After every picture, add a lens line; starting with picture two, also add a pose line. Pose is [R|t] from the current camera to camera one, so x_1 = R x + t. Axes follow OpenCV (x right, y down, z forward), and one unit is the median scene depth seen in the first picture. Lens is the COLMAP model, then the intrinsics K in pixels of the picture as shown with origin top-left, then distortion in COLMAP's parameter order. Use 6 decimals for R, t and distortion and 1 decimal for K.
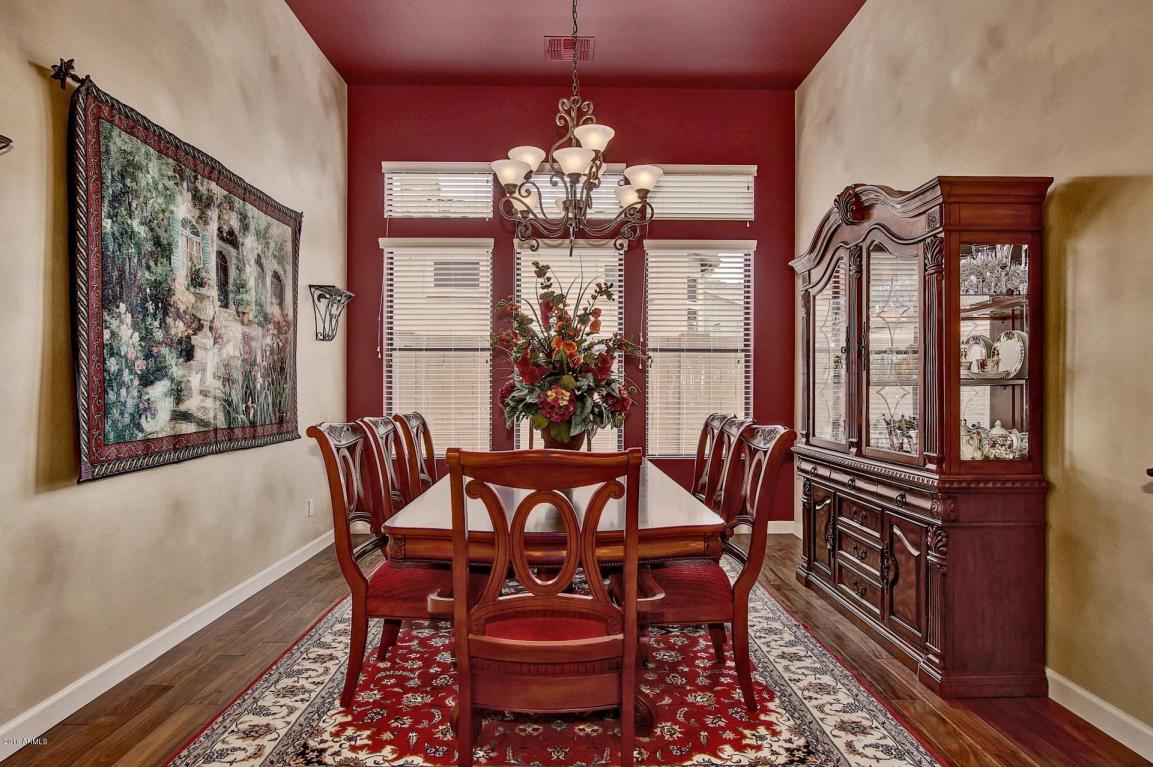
lens RADIAL K [[651.8, 0, 572.7], [0, 651.8, 387.6], [0, 0, 1]] dist [0.003202, -0.001460]
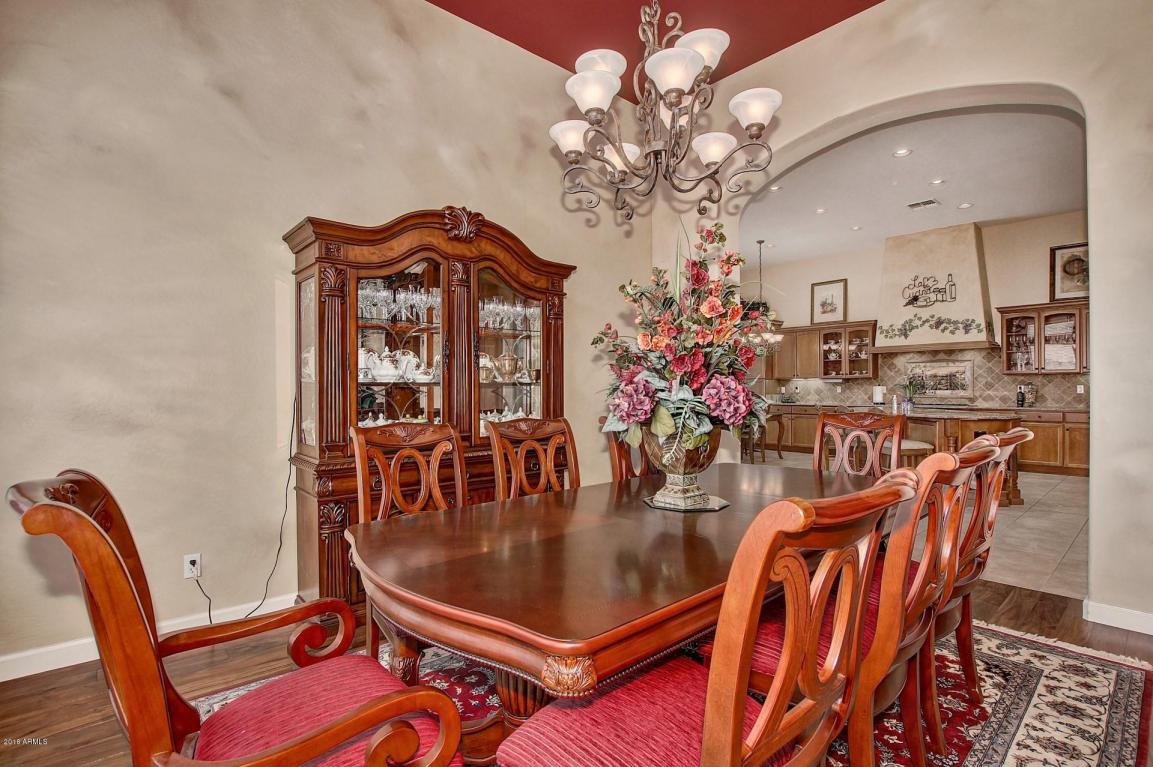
lens RADIAL K [[554.6, 0, 579.8], [0, 554.6, 387.8], [0, 0, 1]] dist [-0.031045, 0.000573]
pose [[-0.674098, 0.000654, 0.738642, -0.468679], [-0.004507, 0.999977, -0.004998, 0.010653], [-0.738628, -0.006698, -0.674080, 1.721164]]
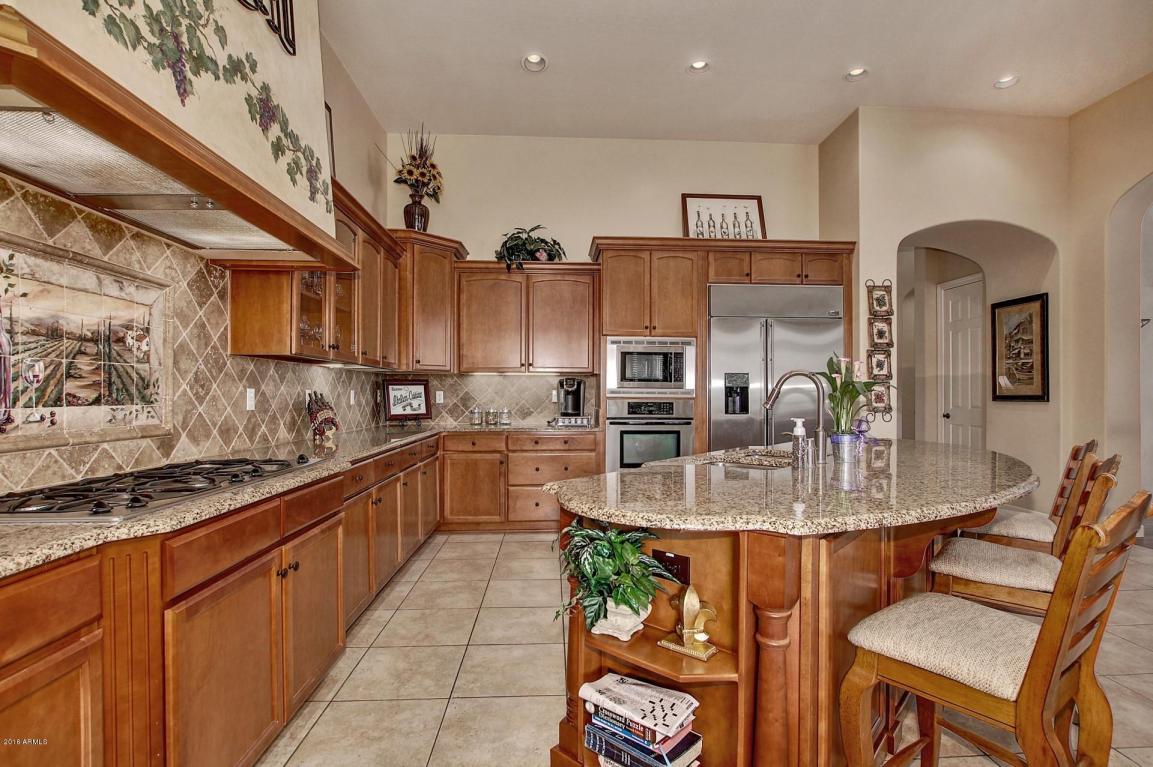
lens RADIAL K [[533.1, 0, 593.1], [0, 533.1, 396.1], [0, 0, 1]] dist [-0.020508, 0.000686]
pose [[0.050878, 0.001249, -0.998704, 1.016620], [0.005684, 0.999983, 0.001540, -0.008410], [0.998689, -0.005755, 0.050870, -1.235210]]
